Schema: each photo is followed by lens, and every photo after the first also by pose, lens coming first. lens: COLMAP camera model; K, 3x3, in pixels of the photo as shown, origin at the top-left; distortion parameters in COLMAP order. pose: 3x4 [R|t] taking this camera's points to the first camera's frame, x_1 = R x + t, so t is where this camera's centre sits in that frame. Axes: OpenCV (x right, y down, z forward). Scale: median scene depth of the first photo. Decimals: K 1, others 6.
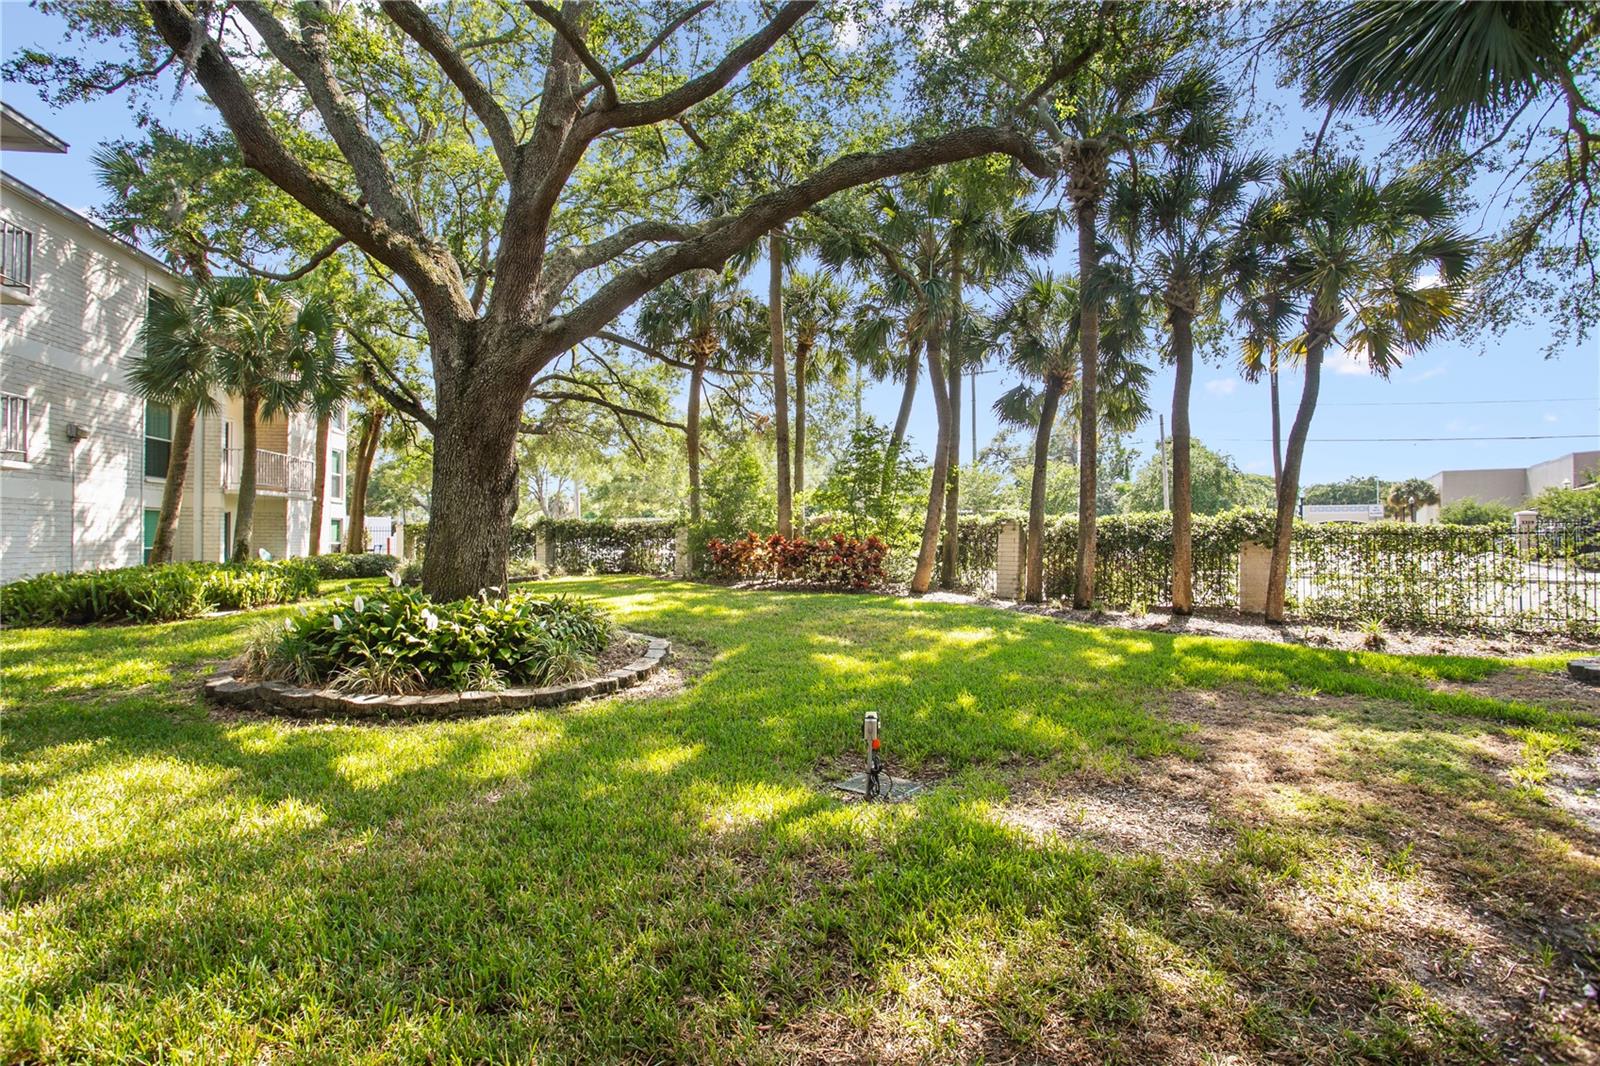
lens RADIAL K [[824.2, 0, 800.0], [0, 824.2, 533.0], [0, 0, 1]] dist [-0.087716, 0.042433]
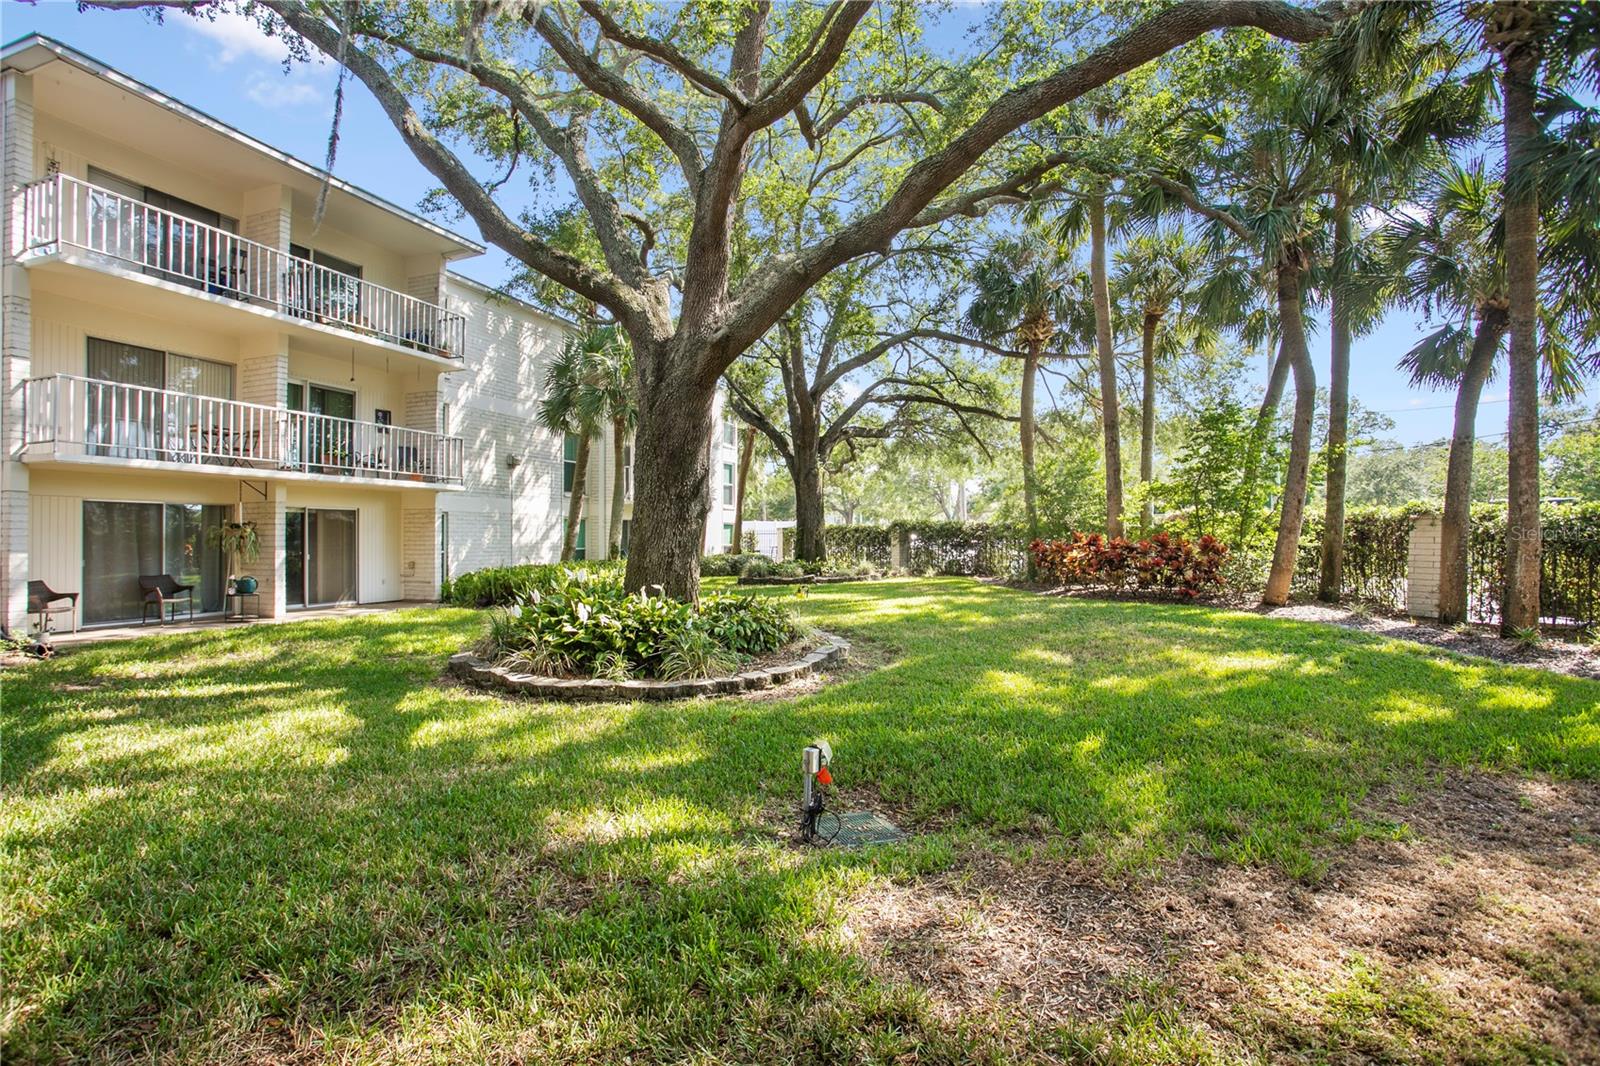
lens RADIAL K [[824.2, 0, 800.0], [0, 824.2, 533.0], [0, 0, 1]] dist [-0.087716, 0.042433]
pose [[0.841244, -0.008031, -0.540596, 0.210873], [0.007583, 0.999967, -0.003055, 0.001225], [0.540602, -0.001529, 0.841277, 0.106180]]
